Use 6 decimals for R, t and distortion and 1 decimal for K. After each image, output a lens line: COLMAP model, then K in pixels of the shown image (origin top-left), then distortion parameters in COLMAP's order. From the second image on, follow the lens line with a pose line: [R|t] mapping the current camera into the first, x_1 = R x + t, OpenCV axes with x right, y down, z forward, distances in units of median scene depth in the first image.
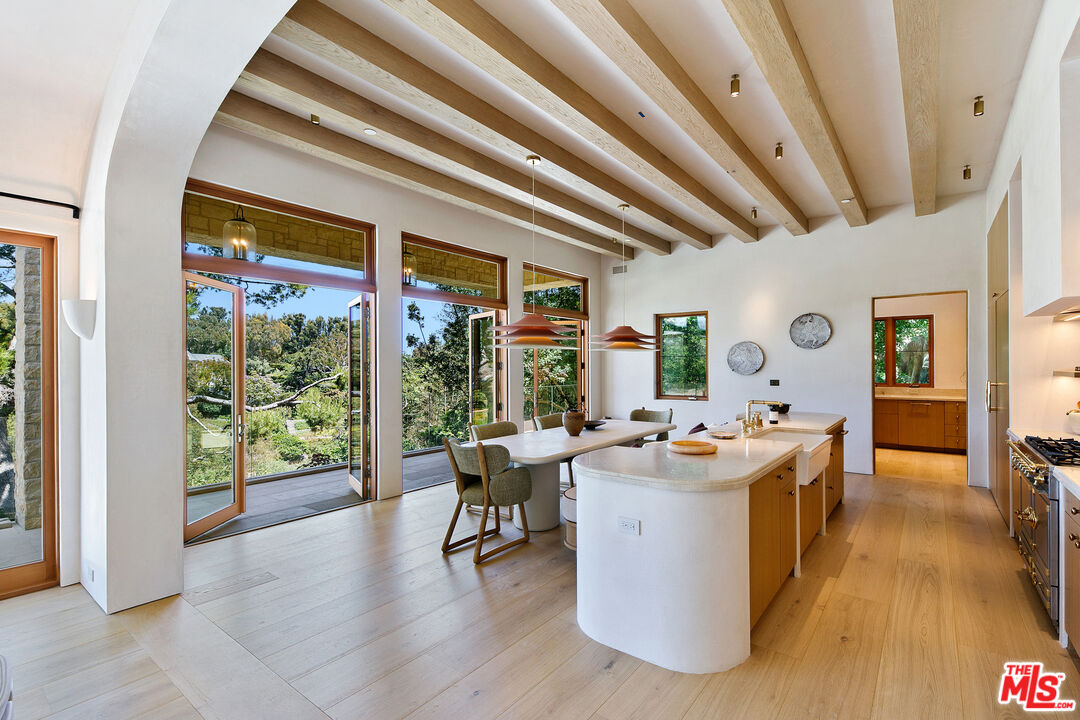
lens RADIAL K [[465.2, 0, 539.8], [0, 465.2, 364.1], [0, 0, 1]] dist [-0.000491, -0.000124]
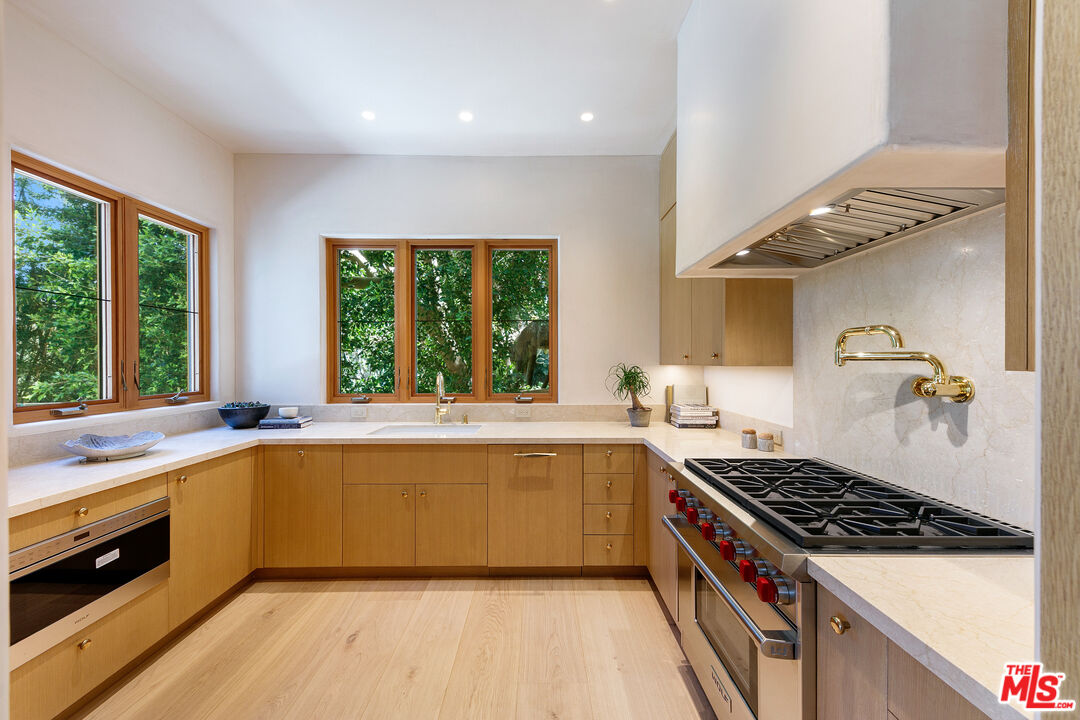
lens RADIAL K [[498.3, 0, 538.8], [0, 498.3, 360.8], [0, 0, 1]] dist [0.002889, 0.000155]
pose [[0.754231, 0.007330, 0.656568, 0.662270], [-0.008315, 0.999964, -0.001612, 0.013171], [-0.656556, -0.004243, 0.754265, 0.826901]]
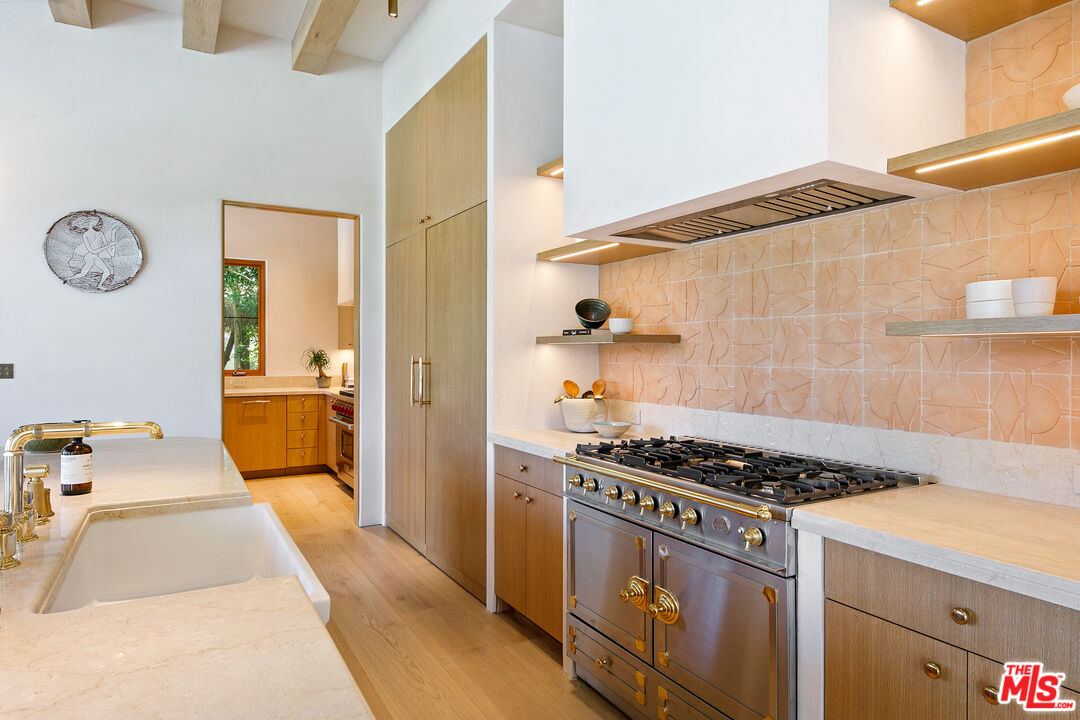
lens RADIAL K [[681.9, 0, 548.3], [0, 681.9, 358.3], [0, 0, 1]] dist [0.019979, -0.000569]
pose [[0.361833, -0.000661, 0.932243, 0.130862], [-0.009541, 0.999945, 0.004412, 0.023097], [-0.932194, -0.010491, 0.361807, 0.365997]]
